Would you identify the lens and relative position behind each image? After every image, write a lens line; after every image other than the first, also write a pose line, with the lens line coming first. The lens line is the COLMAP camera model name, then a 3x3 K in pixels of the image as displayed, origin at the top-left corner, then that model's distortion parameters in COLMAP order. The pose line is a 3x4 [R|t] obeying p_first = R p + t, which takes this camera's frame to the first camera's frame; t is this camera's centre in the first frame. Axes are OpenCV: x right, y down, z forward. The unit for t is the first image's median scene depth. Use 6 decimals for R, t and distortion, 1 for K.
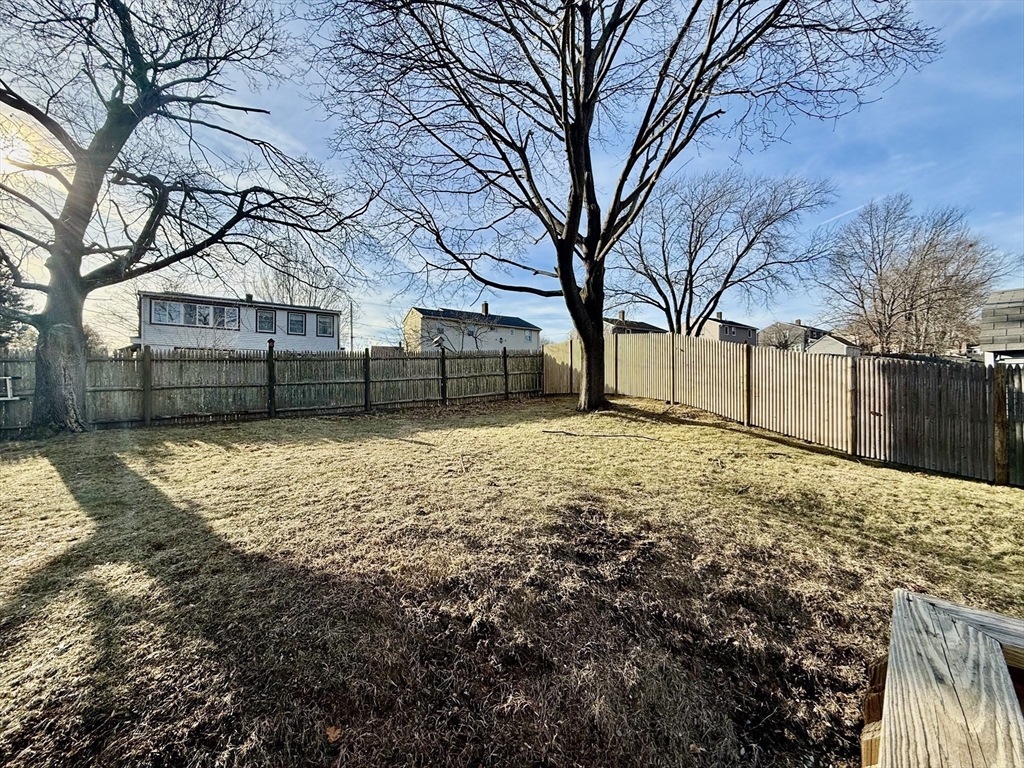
lens RADIAL K [[407.8, 0, 508.2], [0, 407.8, 384.4], [0, 0, 1]] dist [0.000572, -0.000062]
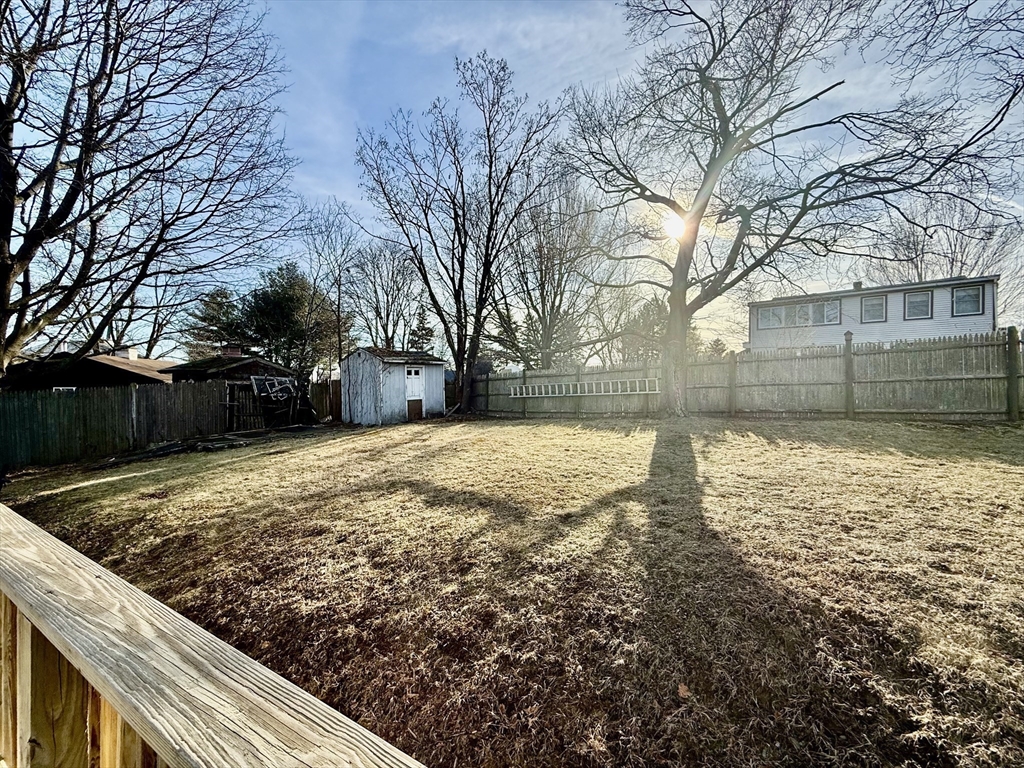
lens RADIAL K [[407.8, 0, 507.1], [0, 407.8, 383.9], [0, 0, 1]] dist [0.000572, -0.000062]
pose [[0.259019, -0.001096, -0.965872, 0.286047], [0.004645, 0.999989, 0.000111, 0.002525], [0.965861, -0.004516, 0.259021, 0.128774]]
